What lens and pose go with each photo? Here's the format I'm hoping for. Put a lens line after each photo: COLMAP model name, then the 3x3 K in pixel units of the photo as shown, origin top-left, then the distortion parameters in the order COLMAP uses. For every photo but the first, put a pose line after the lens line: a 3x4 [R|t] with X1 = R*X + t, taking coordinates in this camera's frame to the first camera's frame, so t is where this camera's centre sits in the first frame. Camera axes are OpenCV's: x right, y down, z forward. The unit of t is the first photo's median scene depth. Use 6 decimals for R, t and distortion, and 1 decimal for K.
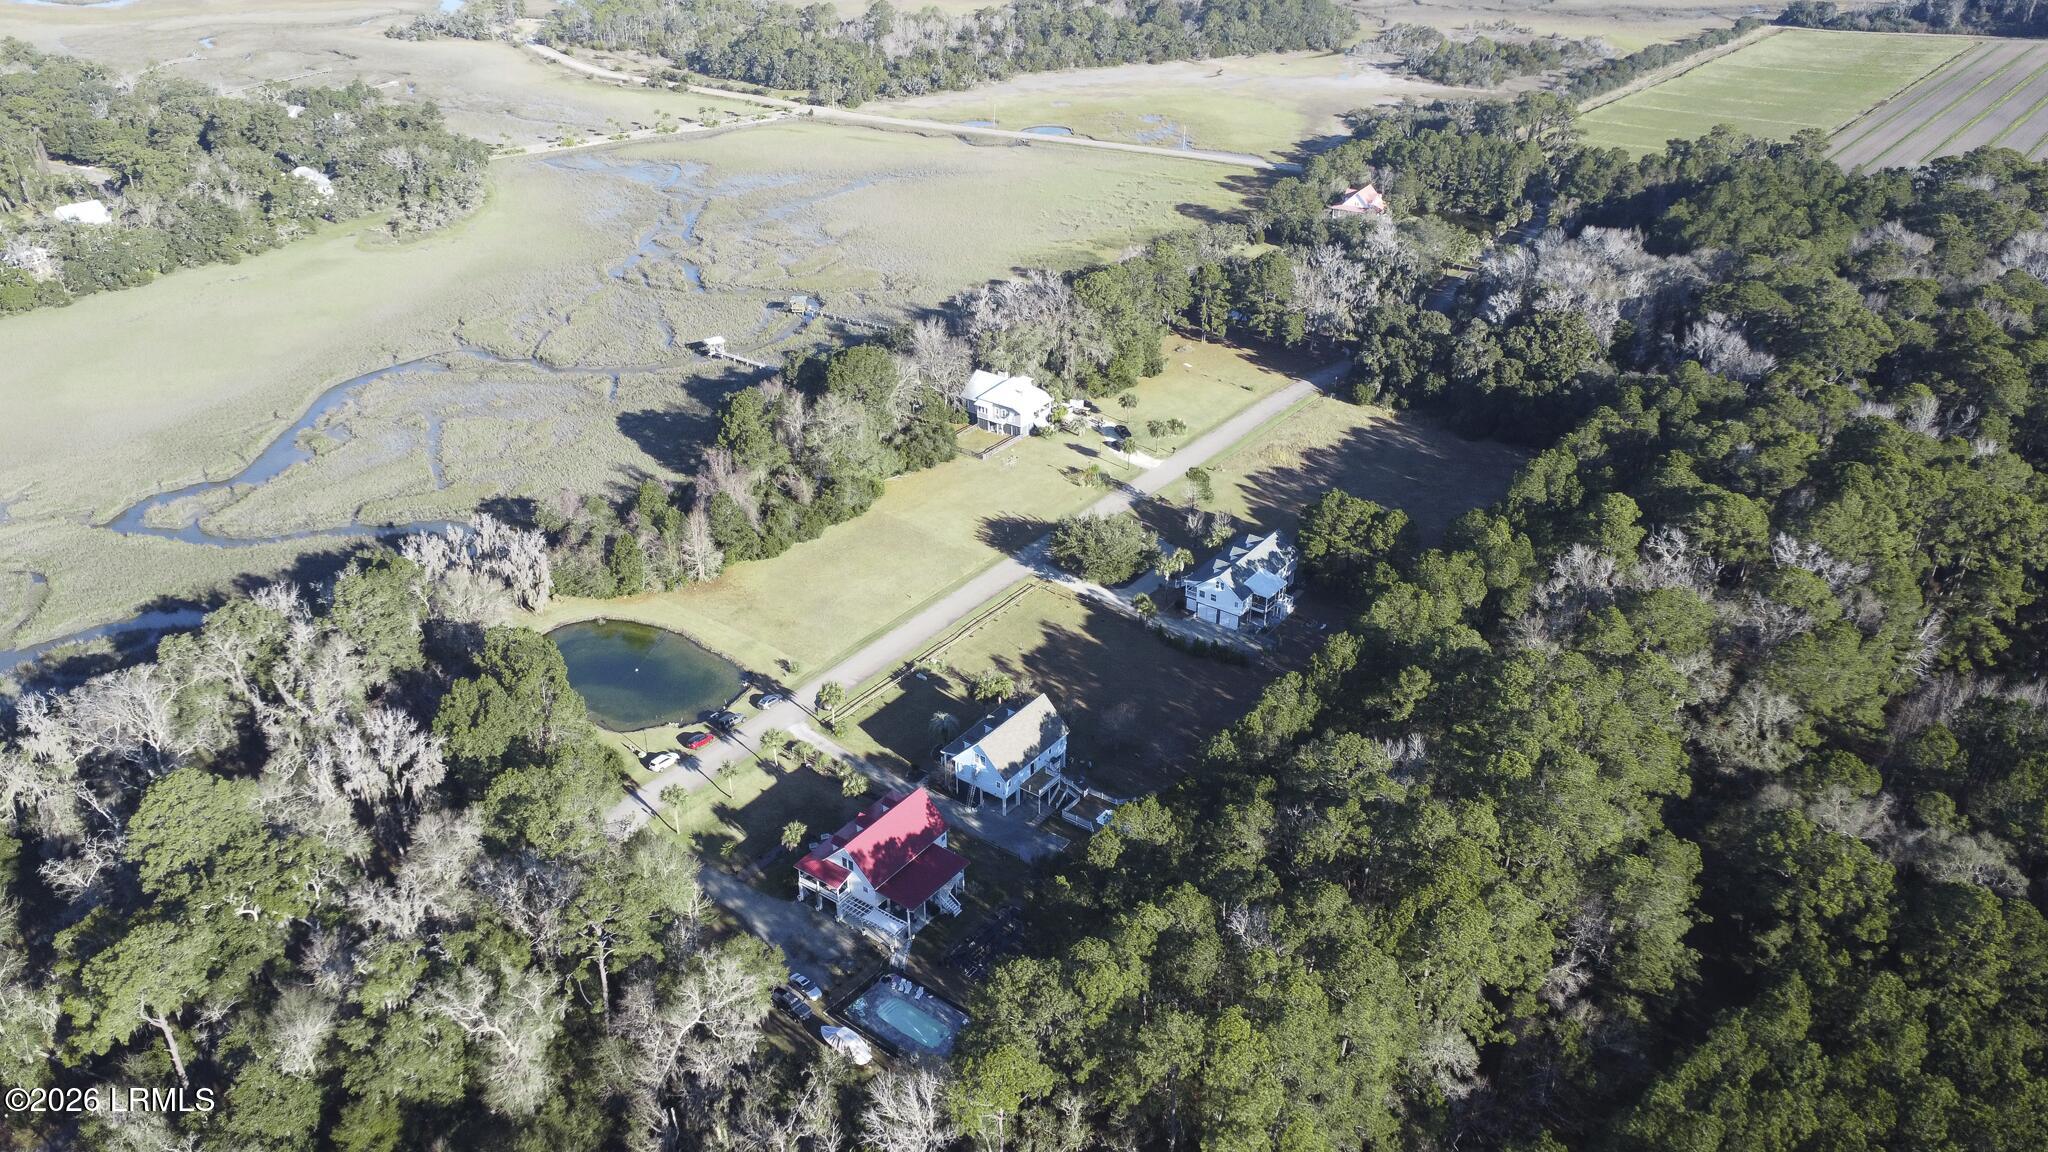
lens RADIAL K [[1517.4, 0, 1024.0], [0, 1517.4, 576.0], [0, 0, 1]] dist [-0.123581, 0.213106]
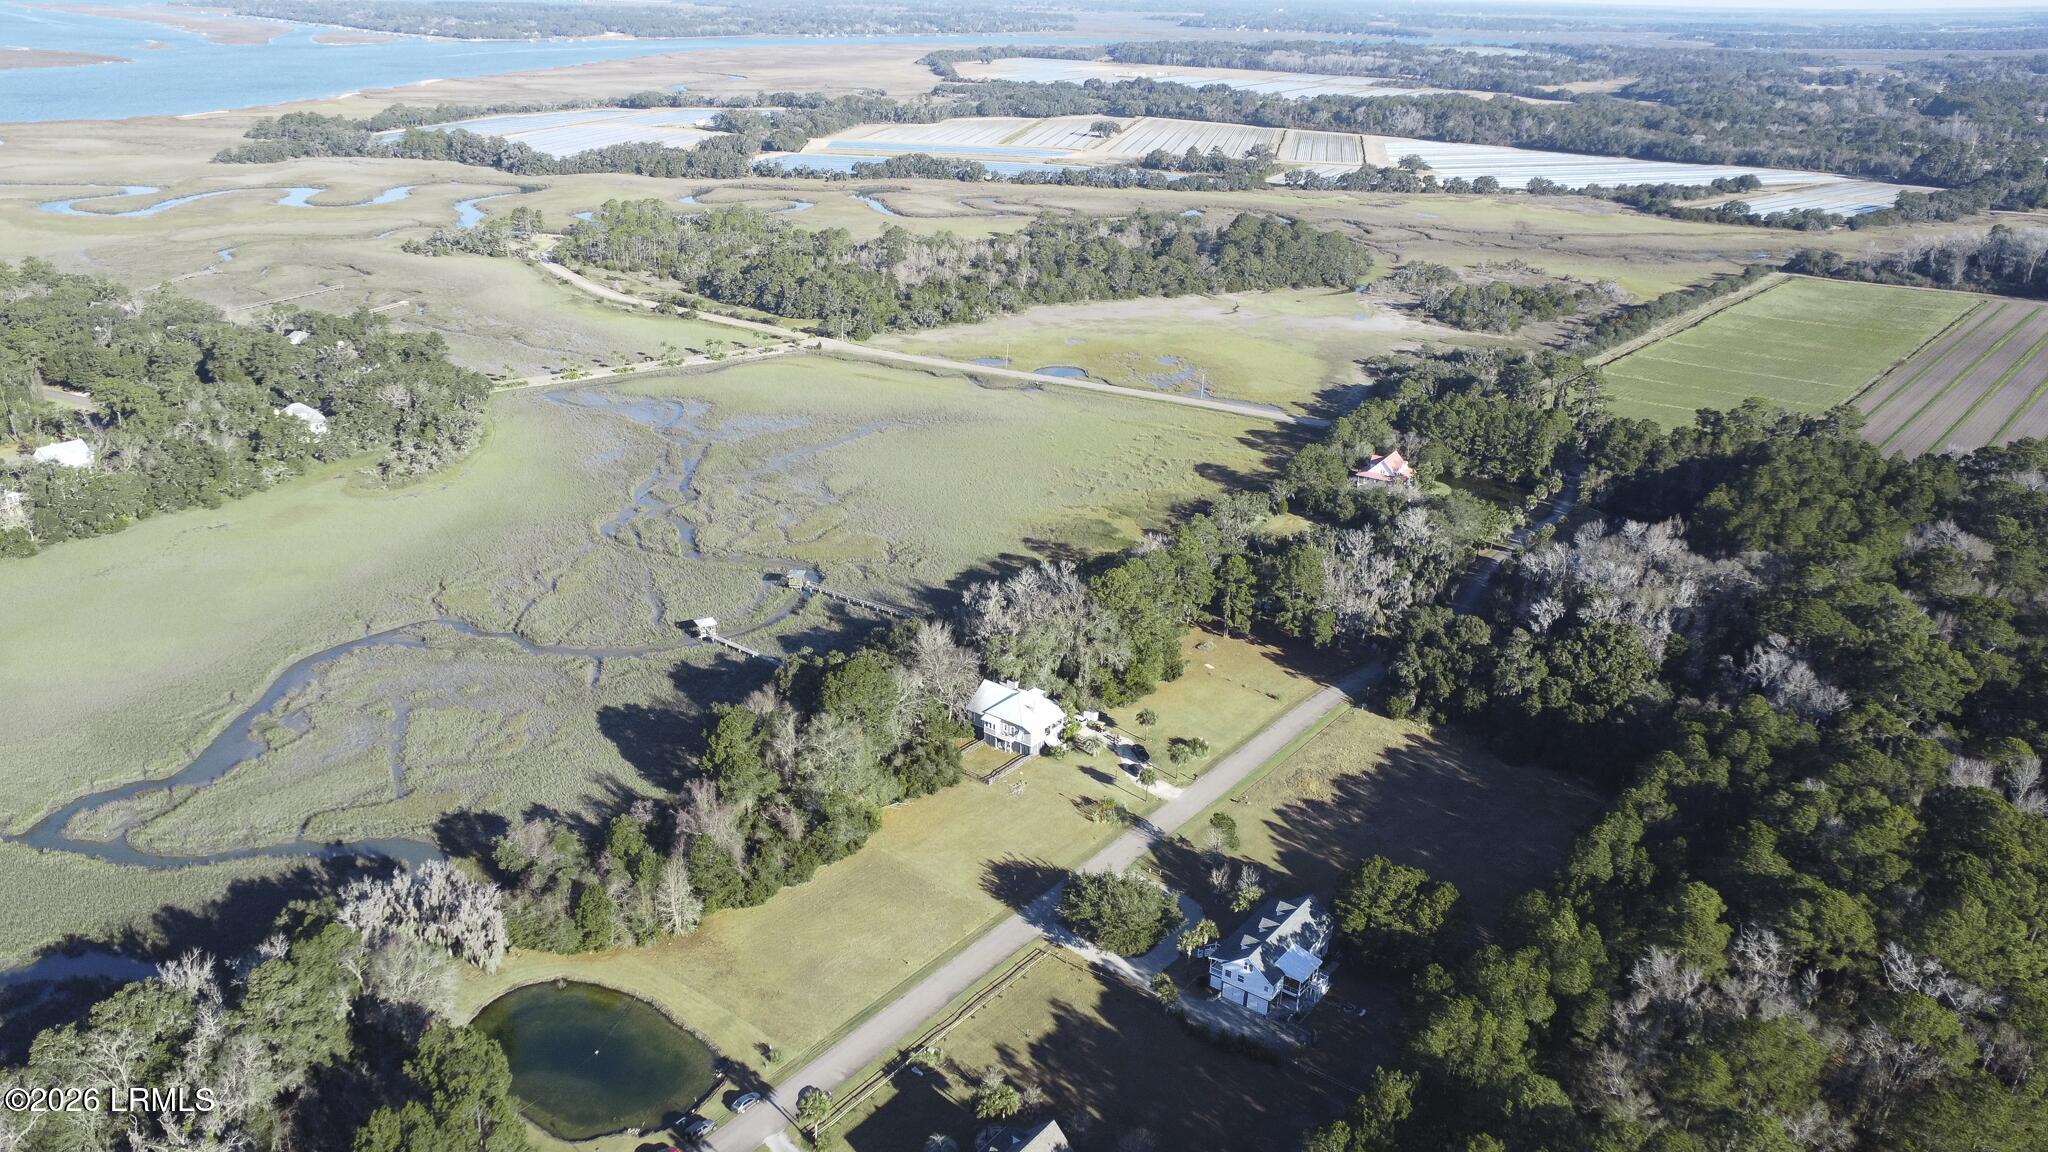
lens RADIAL K [[1517.4, 0, 1024.0], [0, 1517.4, 576.0], [0, 0, 1]] dist [-0.123581, 0.213106]
pose [[0.999700, 0.024461, -0.001213, -0.007219], [-0.024434, 0.992753, -0.117663, -0.086794], [-0.001674, 0.117658, 0.993053, 0.064802]]
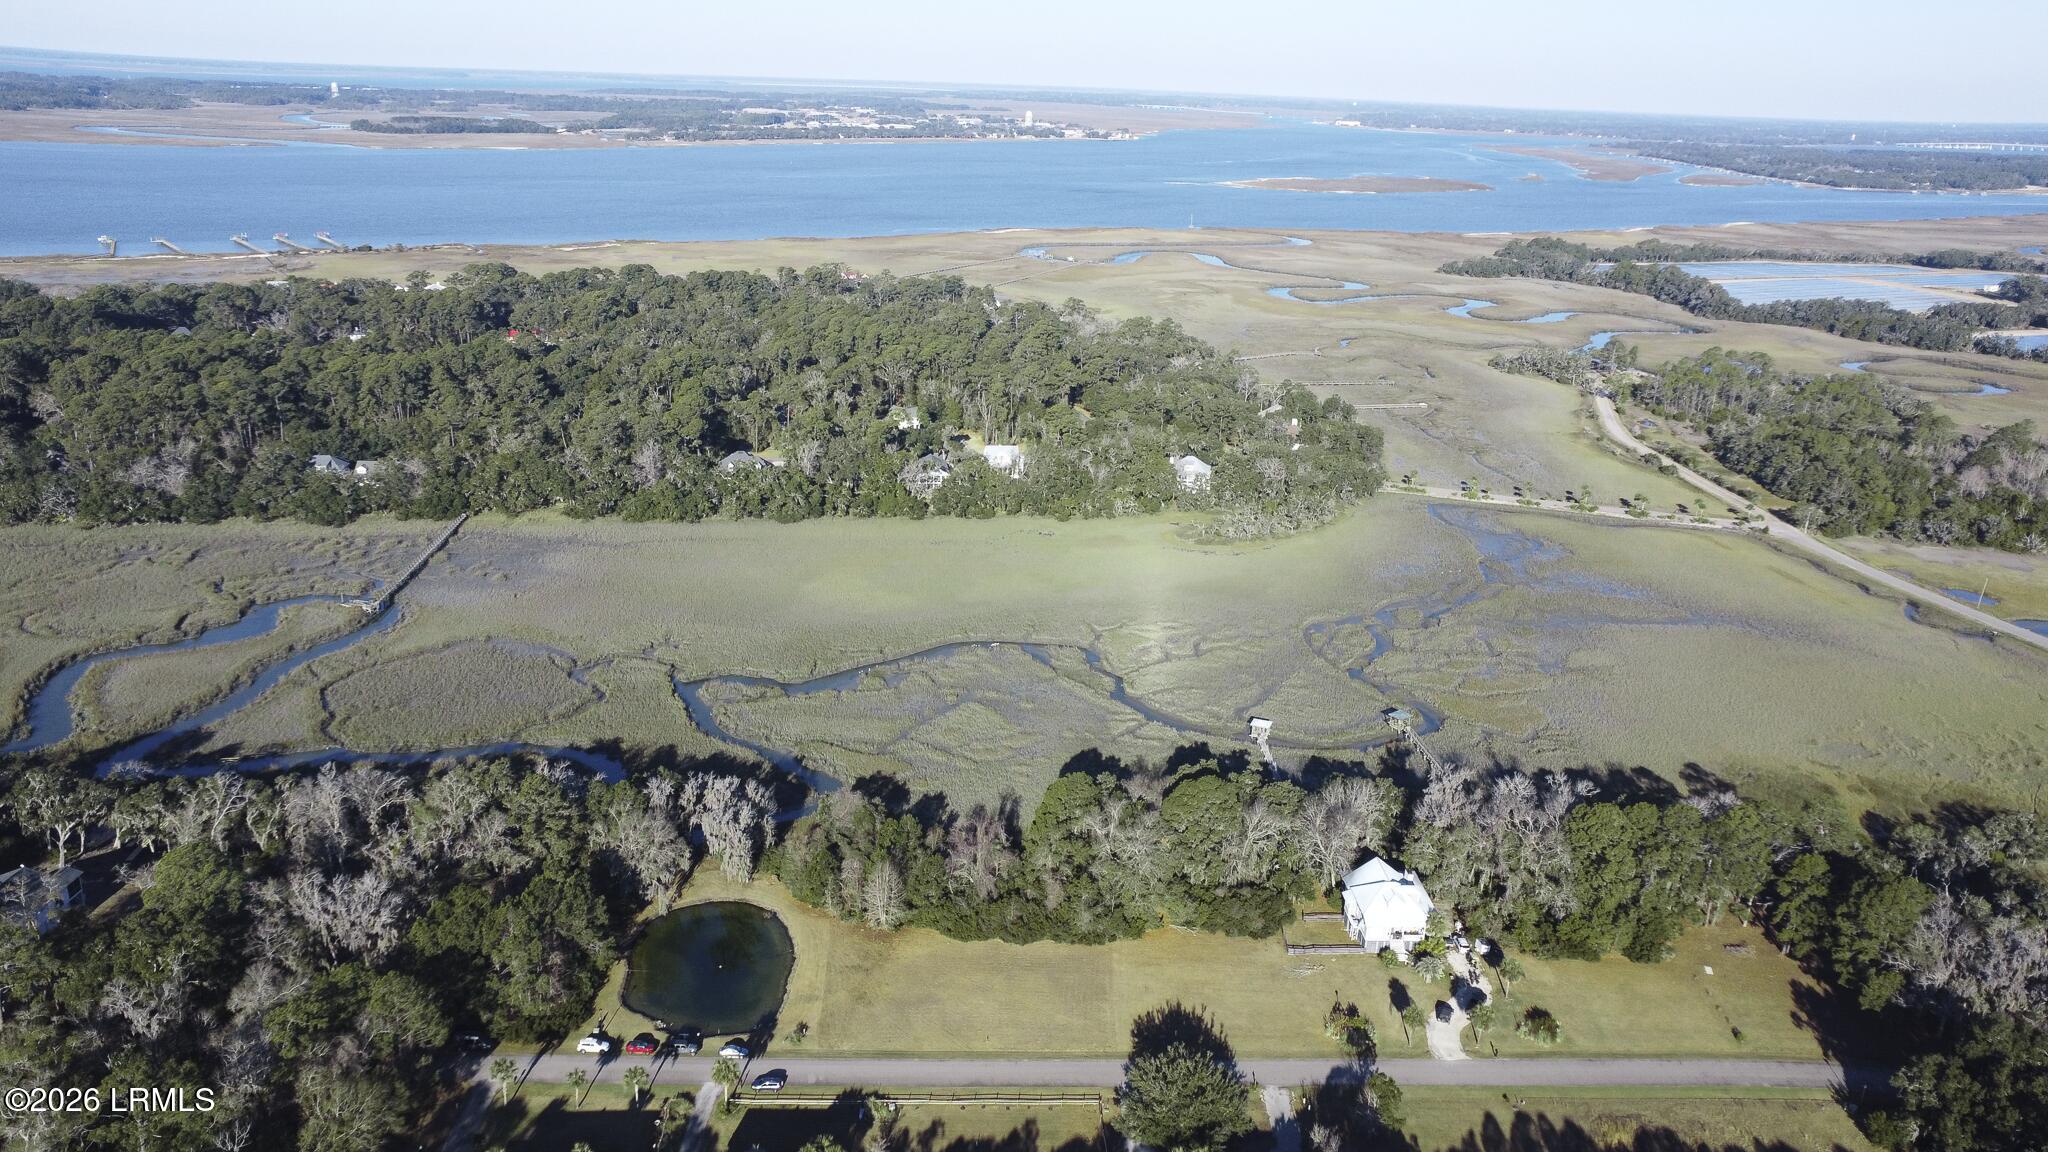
lens RADIAL K [[1517.4, 0, 1024.0], [0, 1517.4, 576.0], [0, 0, 1]] dist [-0.123581, 0.213106]
pose [[0.635855, 0.265696, -0.724634, 0.395869], [-0.400998, 0.915939, -0.016030, -0.181016], [0.659461, 0.300770, 0.688948, 0.236589]]
